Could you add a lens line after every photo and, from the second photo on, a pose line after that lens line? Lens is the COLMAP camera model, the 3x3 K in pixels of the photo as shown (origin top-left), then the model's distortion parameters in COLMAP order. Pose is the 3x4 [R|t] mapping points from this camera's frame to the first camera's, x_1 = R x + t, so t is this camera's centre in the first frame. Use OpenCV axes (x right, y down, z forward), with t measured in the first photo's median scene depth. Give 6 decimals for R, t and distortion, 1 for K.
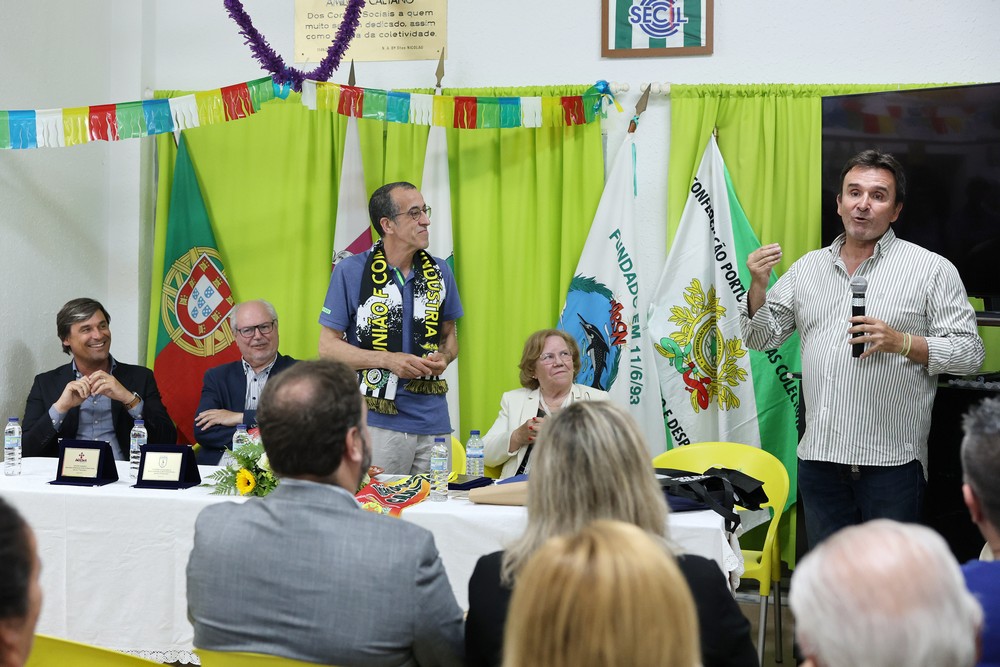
lens RADIAL K [[1562.8, 0, 432.7], [0, 1562.8, 306.6], [0, 0, 1]] dist [0.029407, 0.000000]
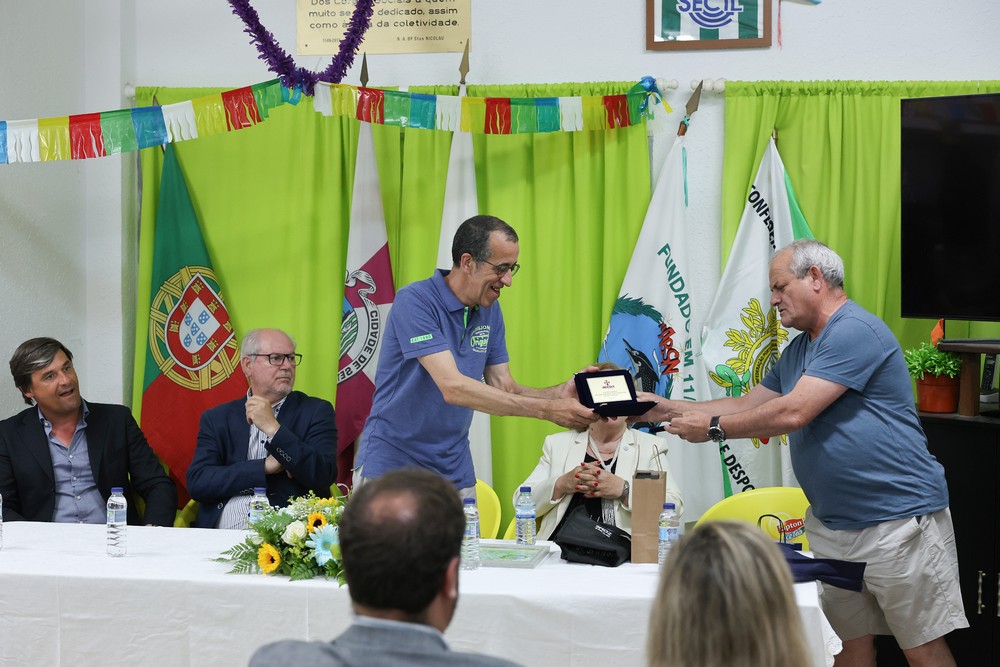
lens RADIAL K [[1660.8, 0, 505.3], [0, 1660.8, 336.5], [0, 0, 1]] dist [0.014173, 0.000000]
pose [[0.998112, -0.014104, 0.059781, -0.031323], [0.012120, 0.999368, 0.033430, -0.029586], [-0.060214, -0.032643, 0.997652, 0.057815]]
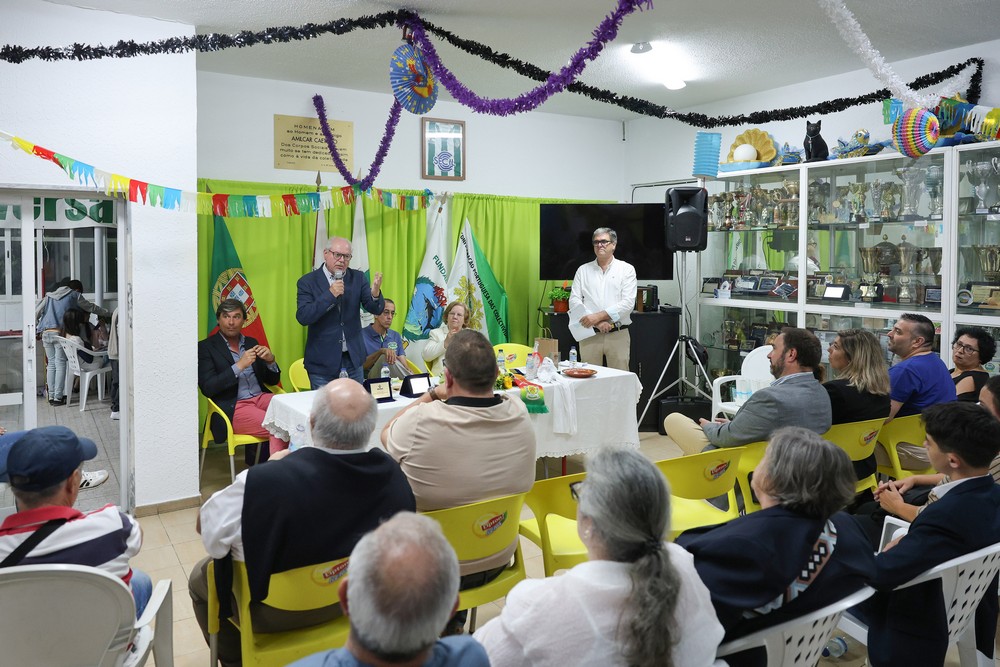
lens RADIAL K [[707.3, 0, 482.3], [0, 707.3, 281.3], [0, 0, 1]] dist [0.016590, -0.001799]
pose [[0.678343, -0.044956, 0.733369, -0.590189], [0.032593, 0.998985, 0.031090, -0.041528], [-0.734022, 0.002813, 0.679120, 0.255806]]
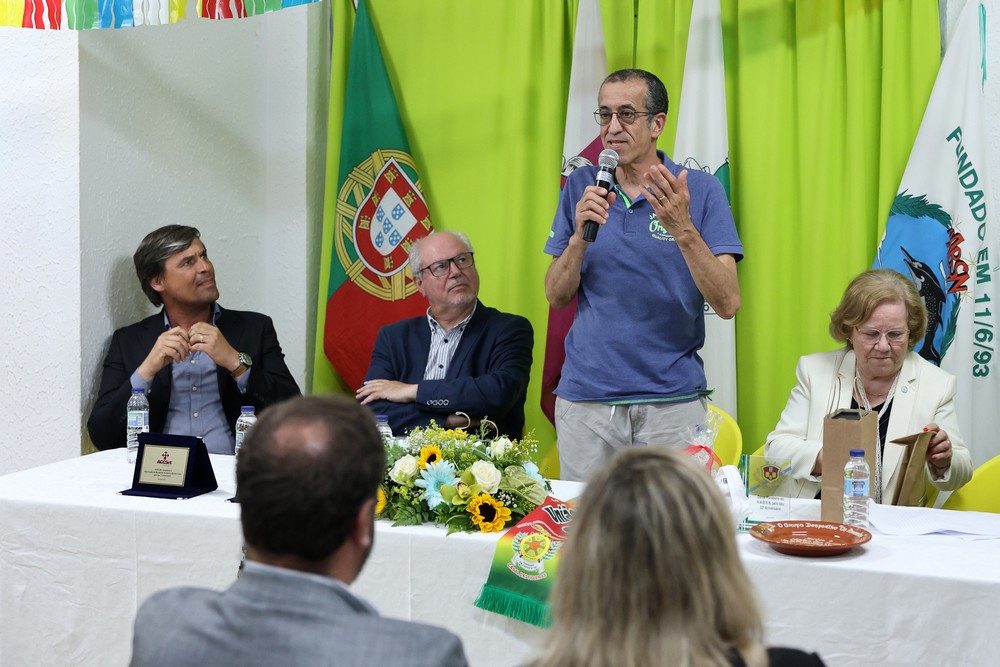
lens RADIAL K [[2165.7, 0, 613.5], [0, 2165.7, 254.9], [0, 0, 1]] dist [0.041054, 0.000000]
pose [[0.992809, 0.004190, -0.119636, 0.081357], [0.000199, 0.999328, 0.036650, -0.027856], [0.119709, -0.036410, 0.992141, 0.016368]]
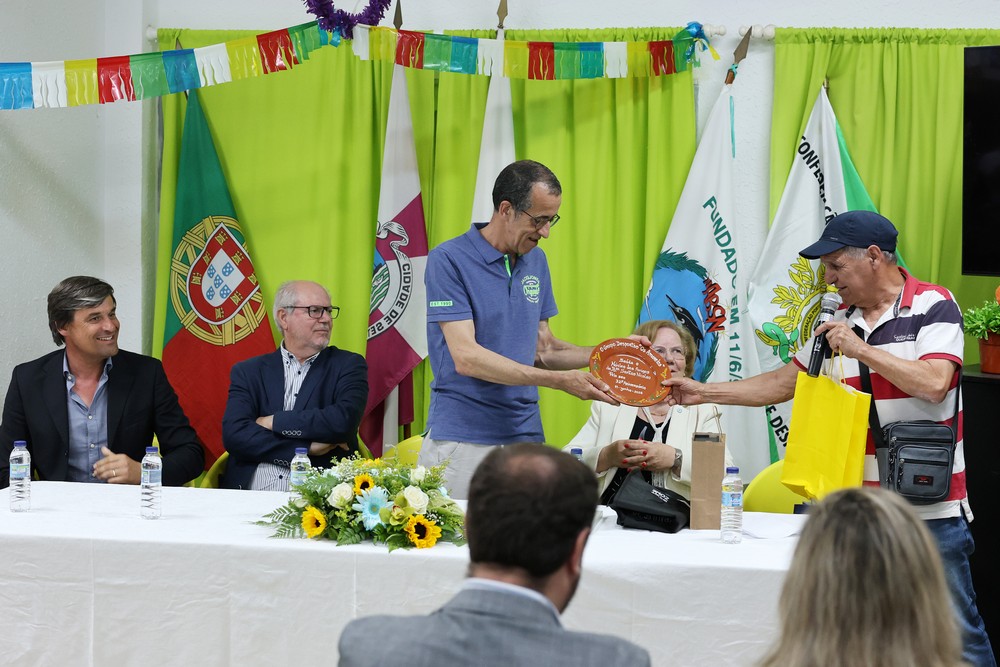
lens RADIAL K [[1707.4, 0, 506.7], [0, 1707.4, 294.7], [0, 0, 1]] dist [0.018459, 0.000000]
pose [[0.997825, -0.006888, 0.065550, -0.056434], [0.004576, 0.999364, 0.035355, -0.029343], [-0.065752, -0.034978, 0.997223, 0.071314]]
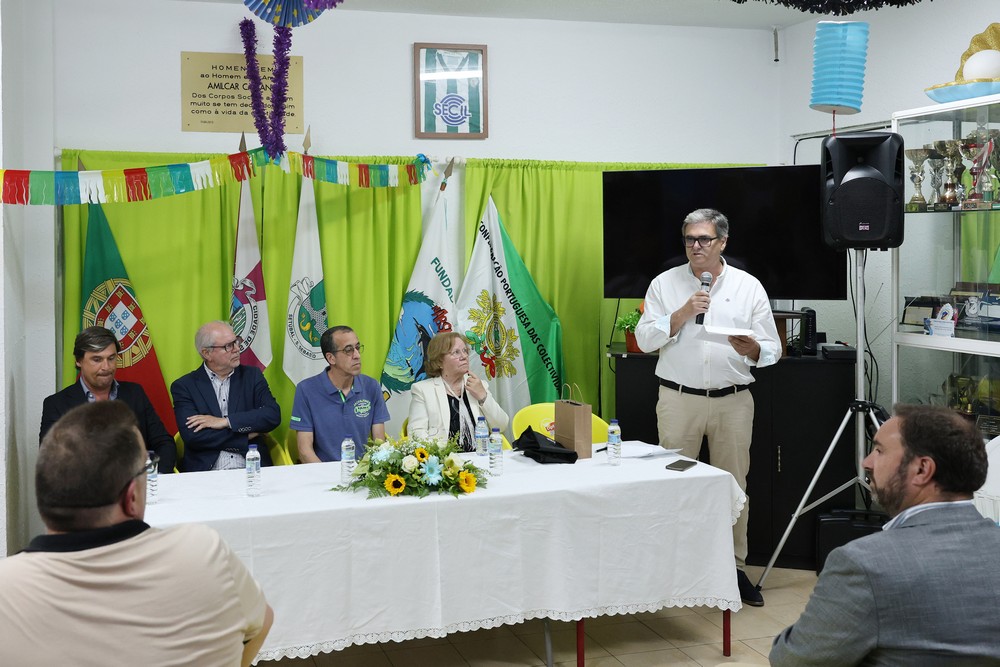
lens RADIAL K [[954.6, 0, 381.0], [0, 954.6, 271.3], [0, 0, 1]] dist [0.013873, 0.000000]
pose [[0.865894, -0.033103, 0.499130, -0.365671], [0.035208, 0.999366, 0.005199, -0.043146], [-0.498986, 0.013072, 0.866511, 0.263623]]
